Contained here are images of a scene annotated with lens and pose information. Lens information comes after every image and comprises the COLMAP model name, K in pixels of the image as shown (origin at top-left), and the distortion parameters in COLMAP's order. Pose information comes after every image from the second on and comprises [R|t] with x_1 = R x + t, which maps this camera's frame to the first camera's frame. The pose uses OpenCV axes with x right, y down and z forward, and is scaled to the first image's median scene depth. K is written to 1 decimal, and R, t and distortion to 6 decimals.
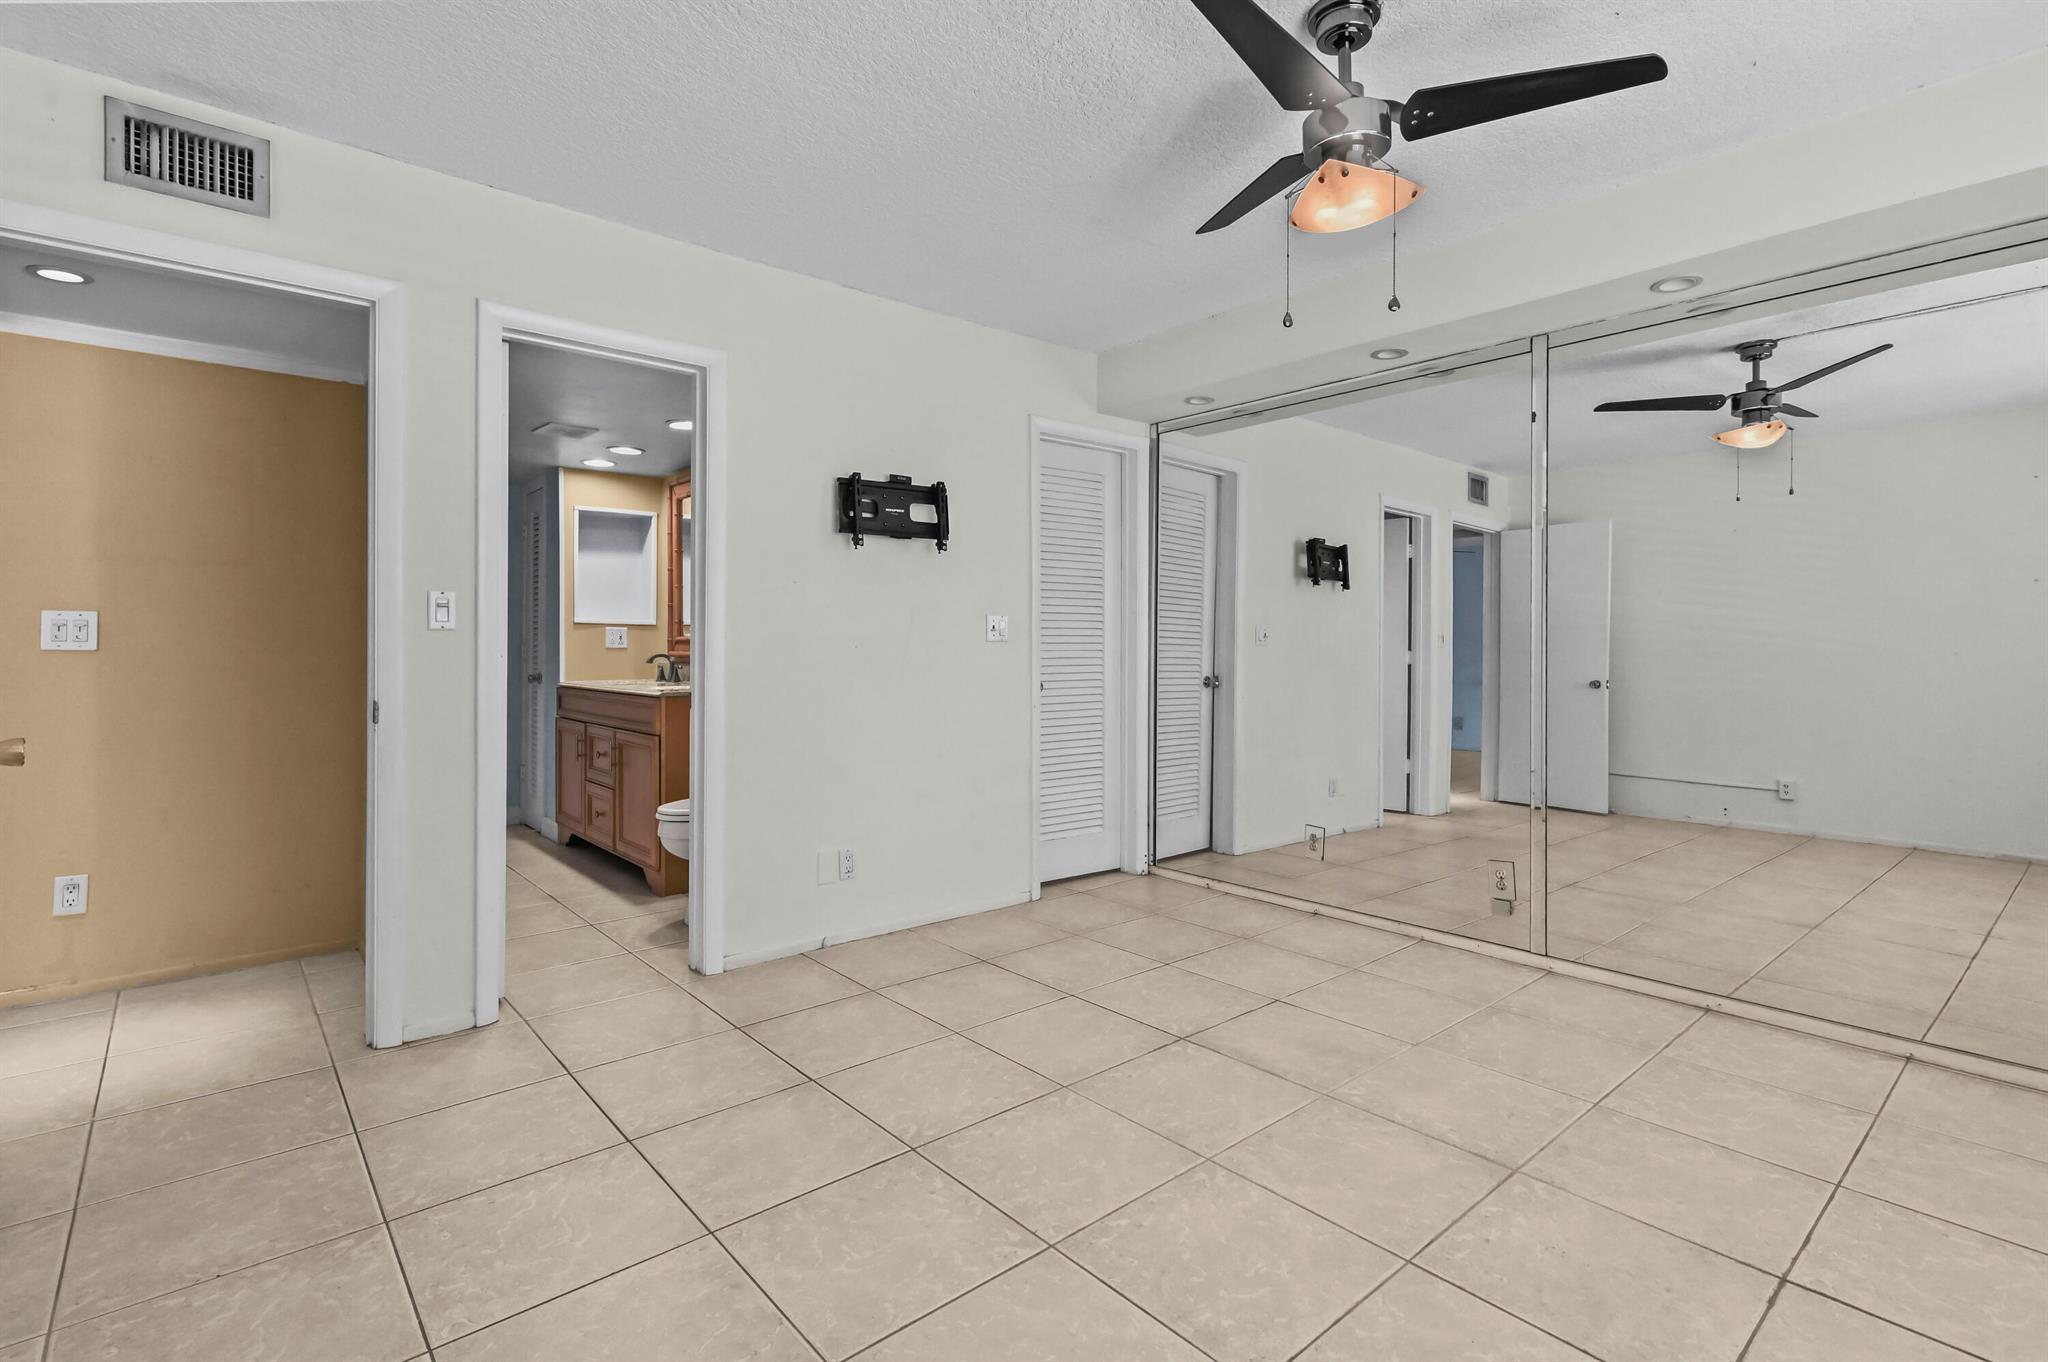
lens RADIAL K [[959.9, 0, 1030.4], [0, 959.9, 648.4], [0, 0, 1]] dist [0.003711, -0.000379]
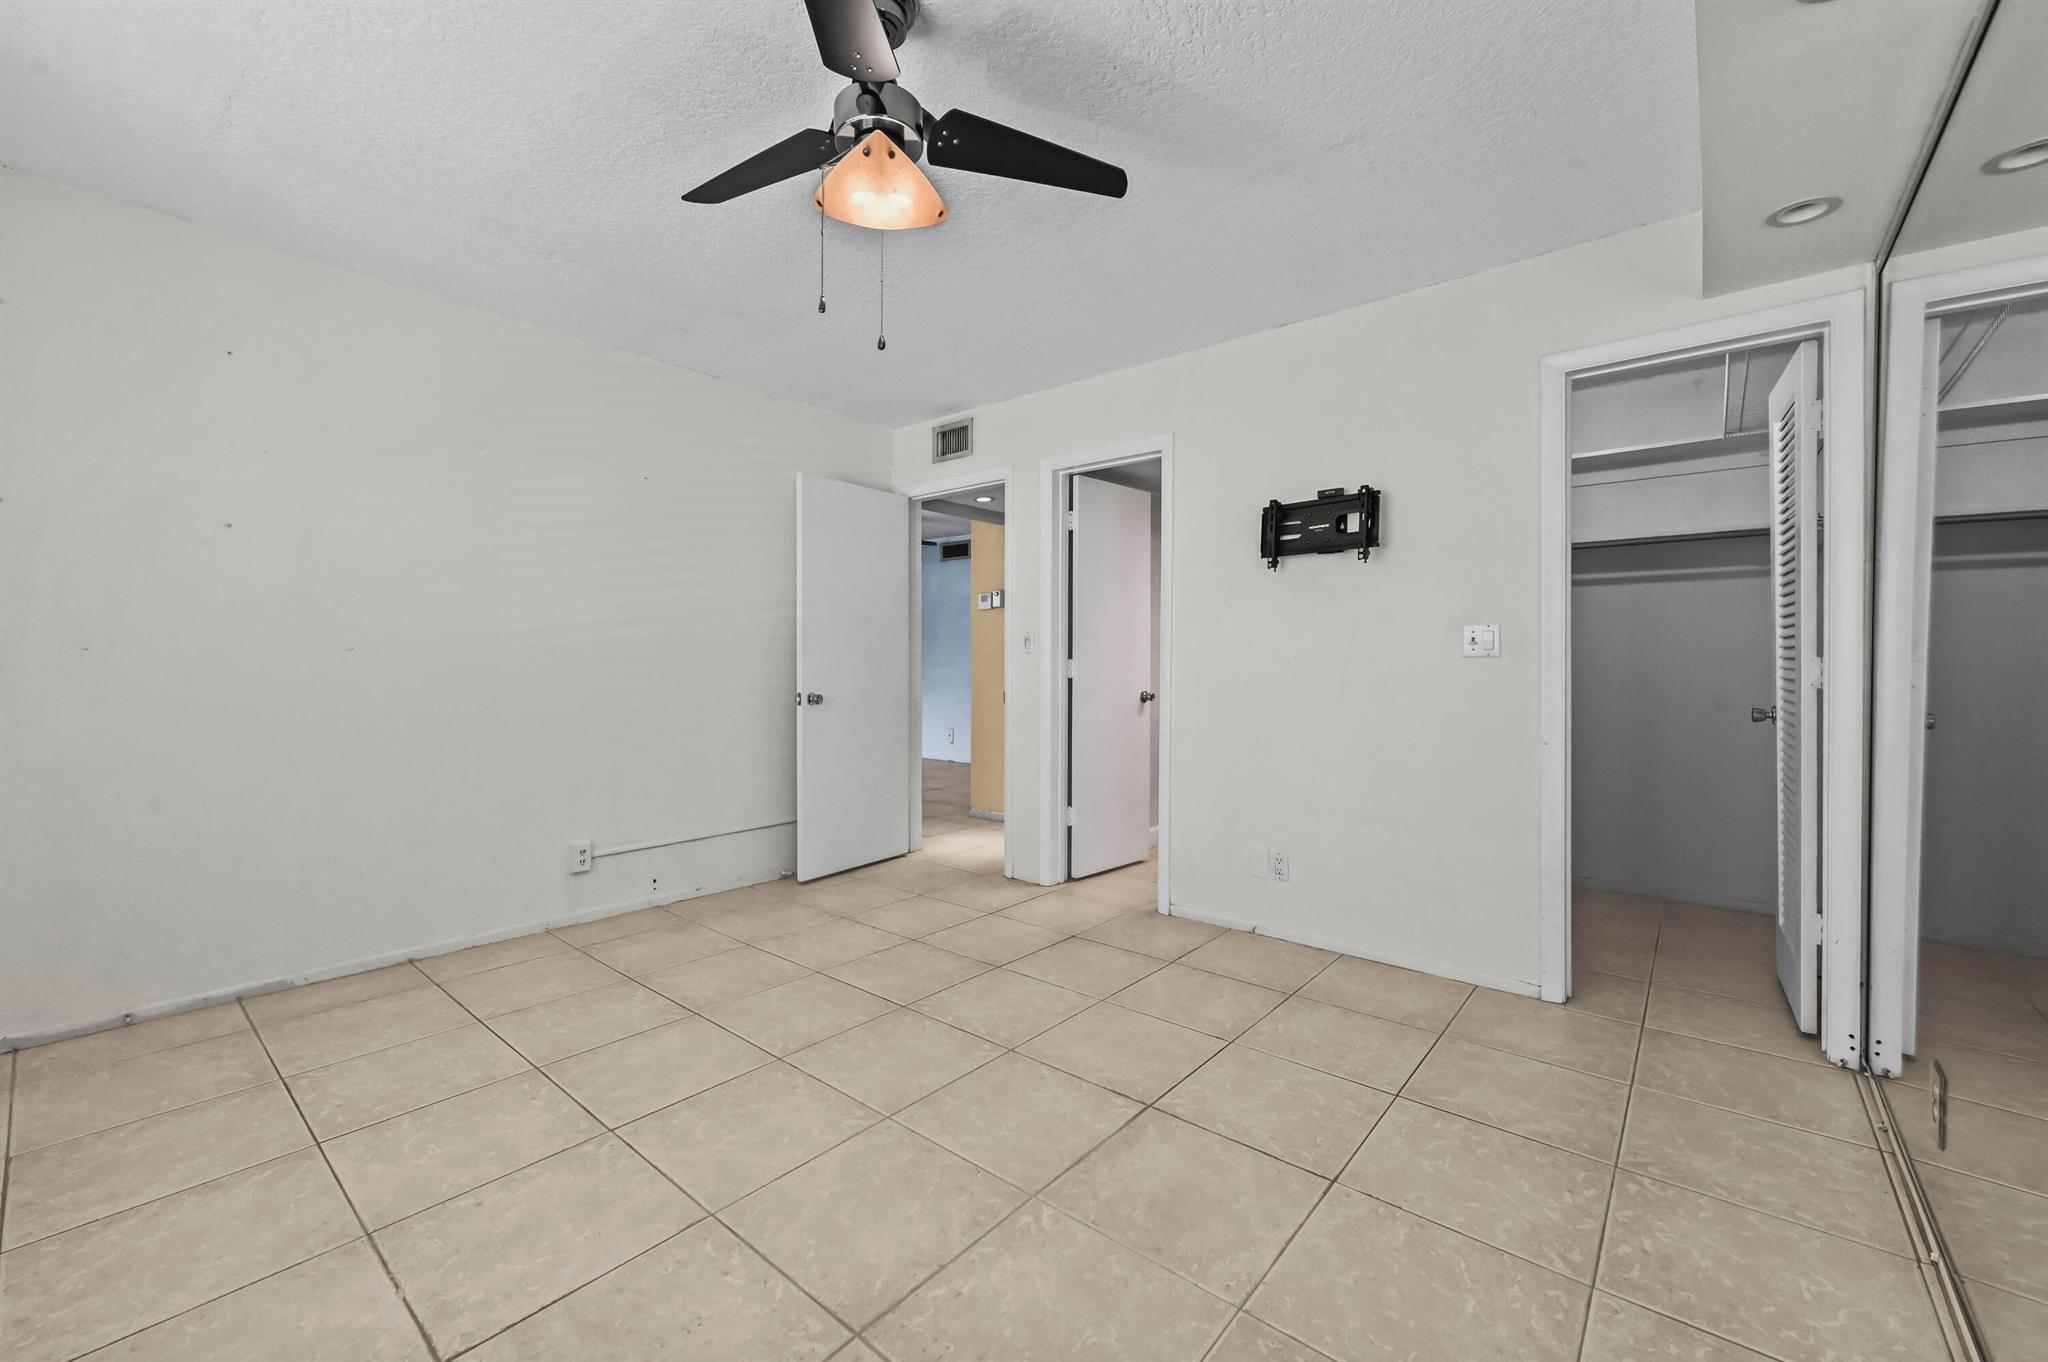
lens RADIAL K [[821.7, 0, 1039.9], [0, 821.7, 668.5], [0, 0, 1]] dist [0.002826, -0.000552]
pose [[0.164000, 0.007223, -0.986434, 0.678259], [-0.004287, 0.999969, 0.006610, -0.000585], [0.986451, 0.003145, 0.164026, 0.594039]]
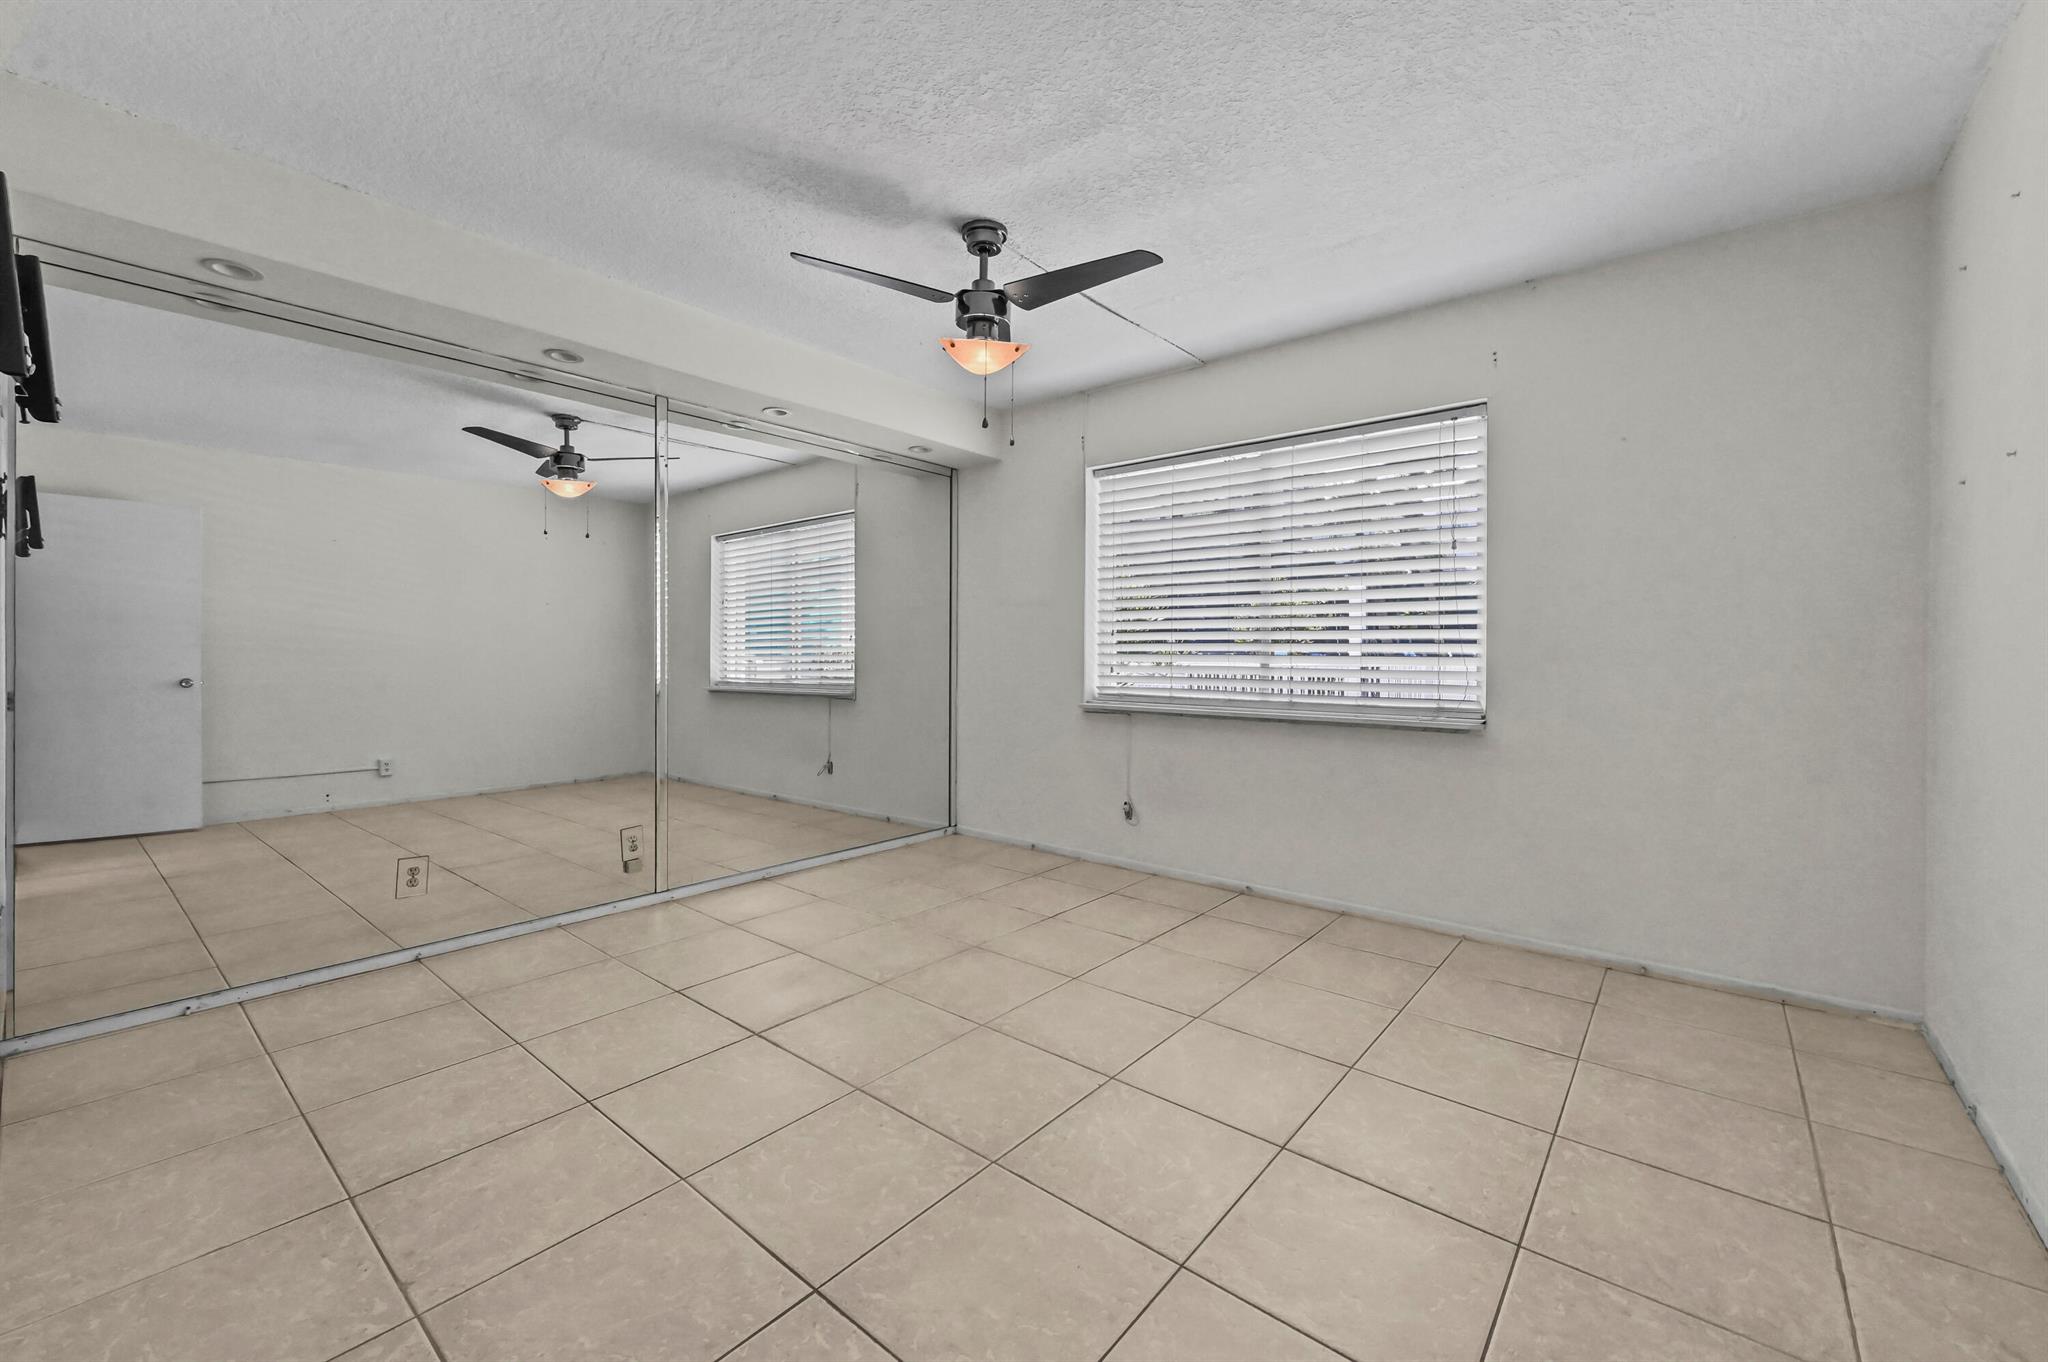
lens RADIAL K [[821.7, 0, 1033.0], [0, 821.7, 665.1], [0, 0, 1]] dist [0.002826, -0.000552]
pose [[-0.158532, -0.020258, 0.987146, -0.563396], [-0.004194, 0.999794, 0.019844, -0.000949], [-0.987345, -0.000994, -0.158584, 0.651487]]
